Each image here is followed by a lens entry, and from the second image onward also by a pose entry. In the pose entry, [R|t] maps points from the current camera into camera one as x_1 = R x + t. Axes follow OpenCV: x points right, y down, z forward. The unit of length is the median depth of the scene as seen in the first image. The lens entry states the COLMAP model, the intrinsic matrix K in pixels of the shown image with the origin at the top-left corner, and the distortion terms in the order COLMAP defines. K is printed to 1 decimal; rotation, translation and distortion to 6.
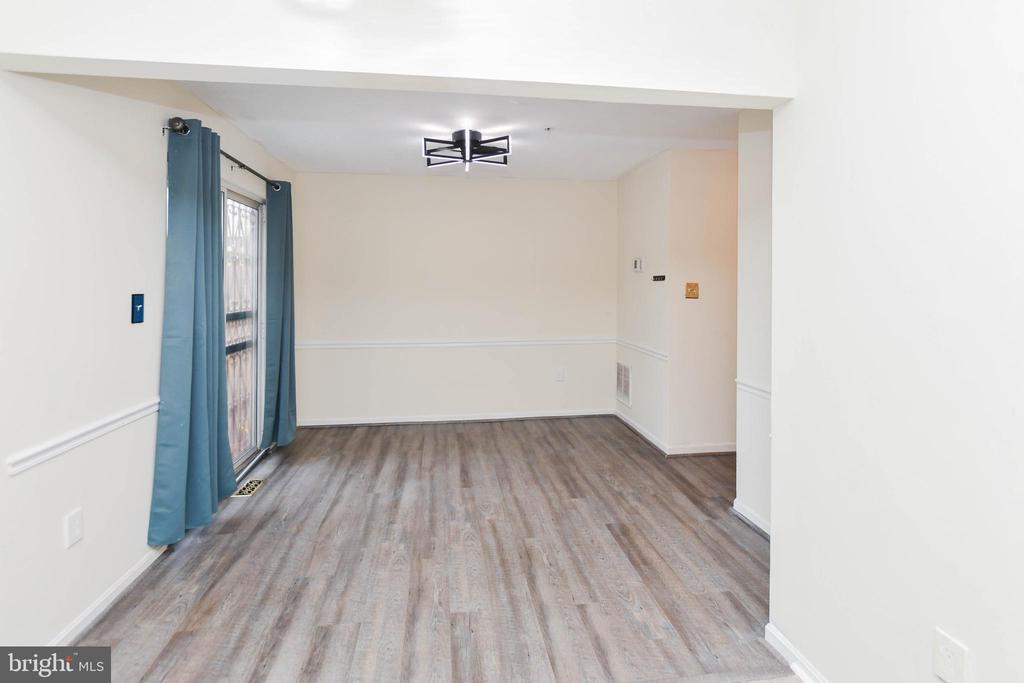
lens RADIAL K [[479.1, 0, 499.4], [0, 479.1, 281.9], [0, 0, 1]] dist [-0.002136, 0.001325]
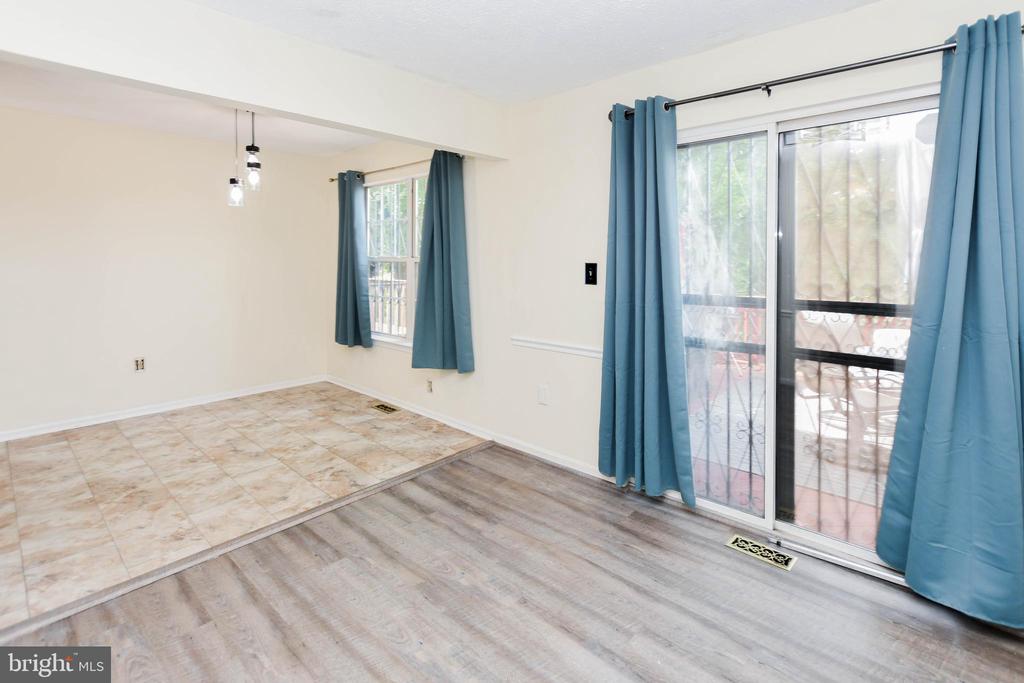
lens RADIAL K [[479.1, 0, 501.1], [0, 479.1, 268.4], [0, 0, 1]] dist [-0.002136, 0.001325]
pose [[-0.762174, 0.011296, -0.647274, 0.270516], [0.000313, 0.999854, 0.017081, 0.016646], [0.647372, 0.012816, -0.762066, 1.710606]]
